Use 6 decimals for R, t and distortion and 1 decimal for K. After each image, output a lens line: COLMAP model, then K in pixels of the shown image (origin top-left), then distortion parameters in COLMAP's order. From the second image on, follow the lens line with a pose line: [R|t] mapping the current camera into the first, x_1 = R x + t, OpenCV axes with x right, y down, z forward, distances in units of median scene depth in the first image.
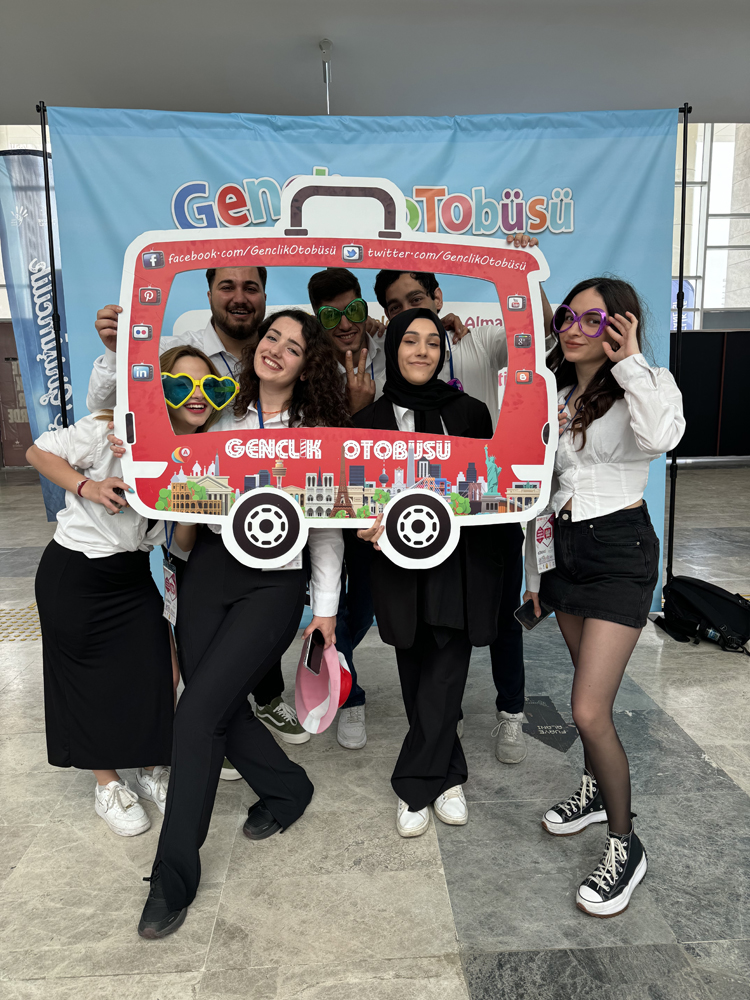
lens RADIAL K [[691.9, 0, 379.5], [0, 691.9, 502.0], [0, 0, 1]] dist [0.000656, -0.004024]
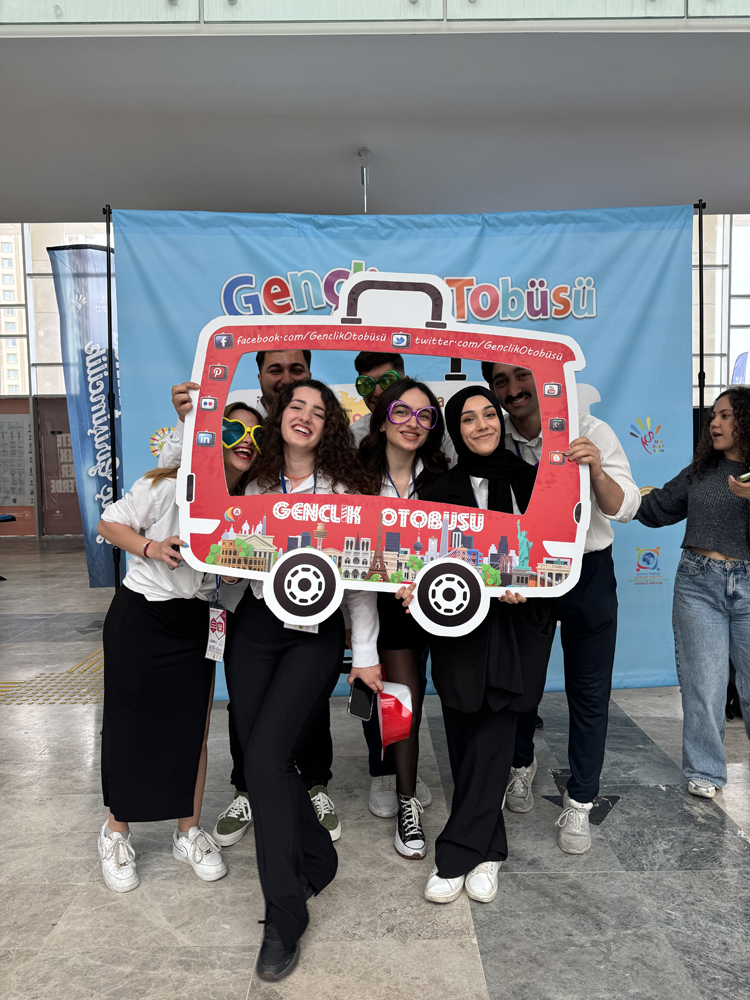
lens RADIAL K [[724.9, 0, 374.9], [0, 724.9, 500.9], [0, 0, 1]] dist [0.018880, -0.024472]
pose [[0.999255, 0.006263, -0.038080, -0.016883], [-0.010246, 0.994387, -0.105307, 0.012083], [0.037207, 0.105619, 0.993710, -0.109222]]
